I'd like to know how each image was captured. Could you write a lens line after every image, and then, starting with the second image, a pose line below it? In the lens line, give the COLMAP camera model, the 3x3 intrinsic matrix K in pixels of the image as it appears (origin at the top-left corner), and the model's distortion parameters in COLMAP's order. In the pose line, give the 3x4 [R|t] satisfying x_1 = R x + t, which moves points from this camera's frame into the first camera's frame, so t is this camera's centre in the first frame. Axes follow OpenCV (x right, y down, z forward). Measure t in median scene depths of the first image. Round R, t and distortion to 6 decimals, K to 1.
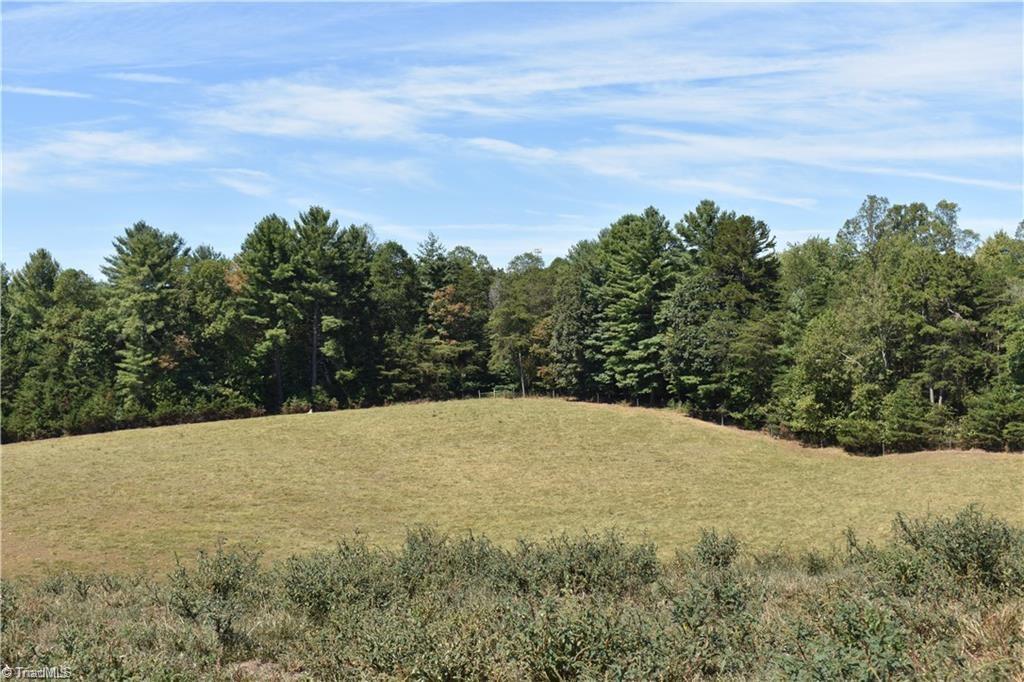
lens RADIAL K [[1485.6, 0, 511.7], [0, 1485.6, 341.6], [0, 0, 1]] dist [0.023165, 0.000000]
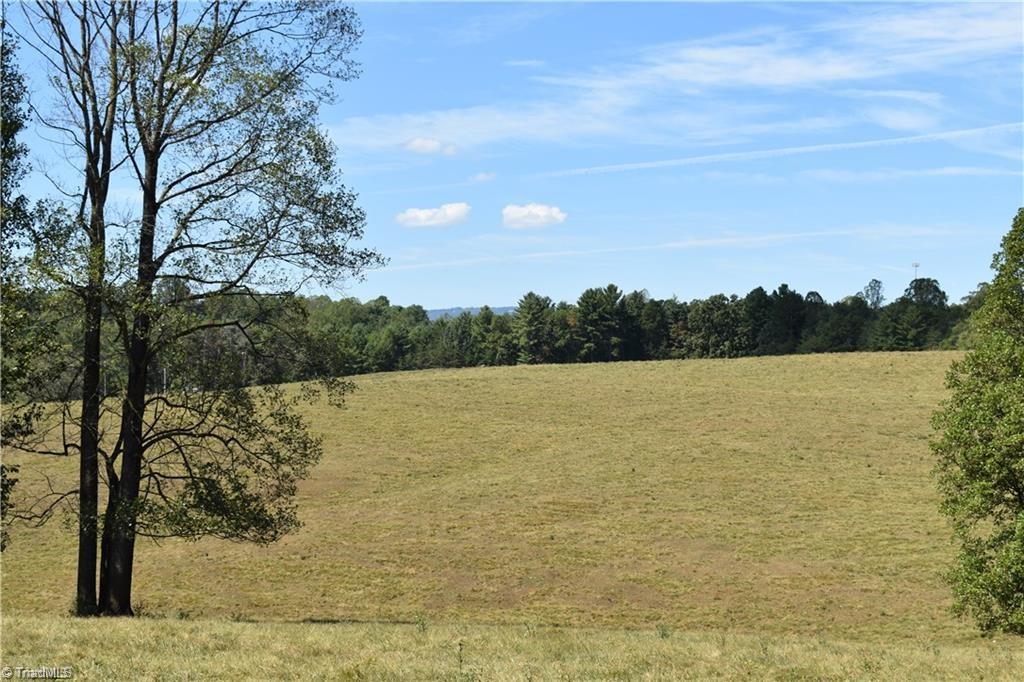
lens RADIAL K [[1597.5, 0, 511.5], [0, 1597.5, 341.1], [0, 0, 1]] dist [0.016484, 0.000000]
pose [[0.948813, 0.008302, -0.315730, 0.455119], [-0.007315, 0.999964, 0.004312, -0.020685], [0.315755, -0.001782, 0.948839, -1.197323]]
